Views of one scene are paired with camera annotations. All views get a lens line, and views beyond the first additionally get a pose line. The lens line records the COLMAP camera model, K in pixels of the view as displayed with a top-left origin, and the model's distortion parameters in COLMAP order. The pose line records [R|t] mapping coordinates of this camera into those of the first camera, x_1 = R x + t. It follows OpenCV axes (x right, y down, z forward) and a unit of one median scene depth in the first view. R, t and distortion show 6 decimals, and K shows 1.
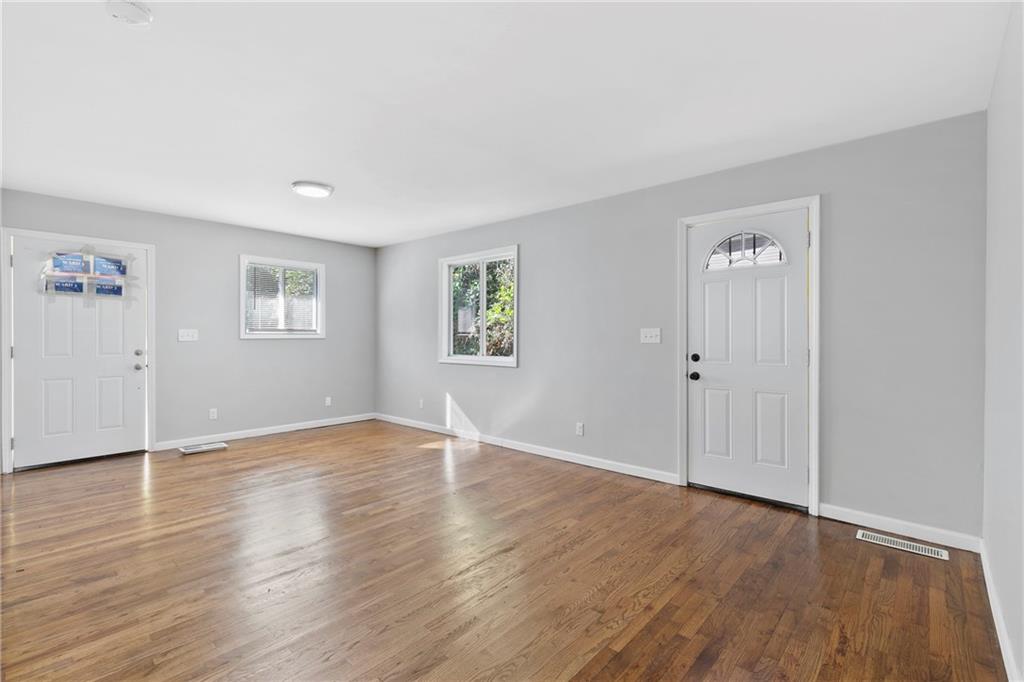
lens RADIAL K [[461.4, 0, 513.3], [0, 461.4, 337.6], [0, 0, 1]] dist [0.008385, -0.002605]
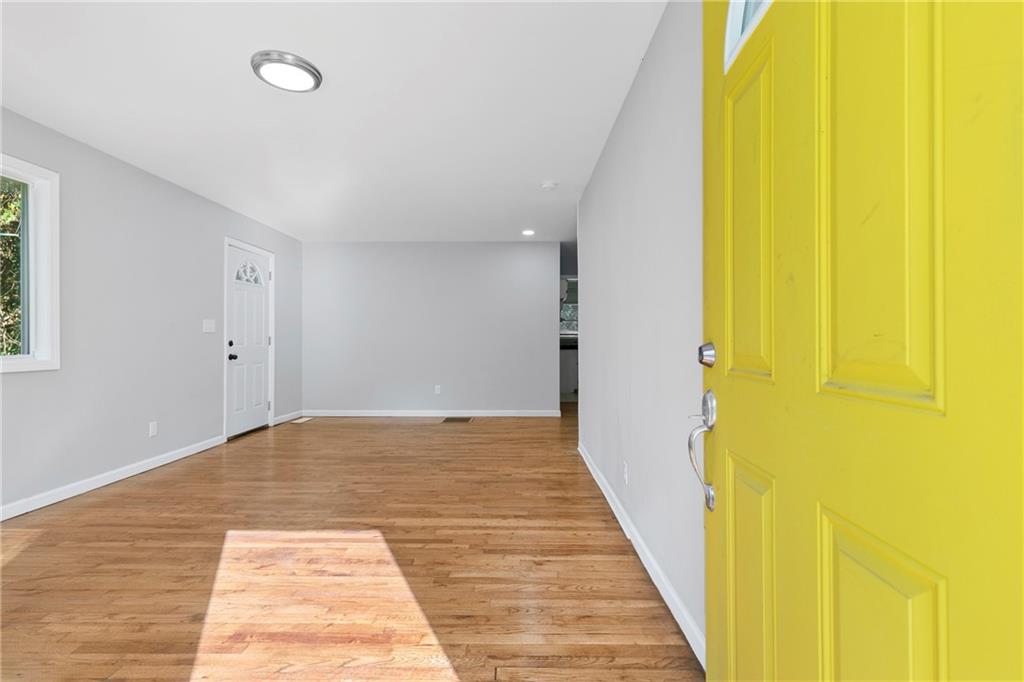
lens RADIAL K [[461.4, 0, 513.2], [0, 461.4, 339.1], [0, 0, 1]] dist [0.008385, -0.002605]
pose [[-0.658138, -0.001330, 0.752896, -1.189522], [-0.000786, 0.999999, 0.001080, 0.029765], [-0.752897, 0.000119, -0.658139, 1.292247]]
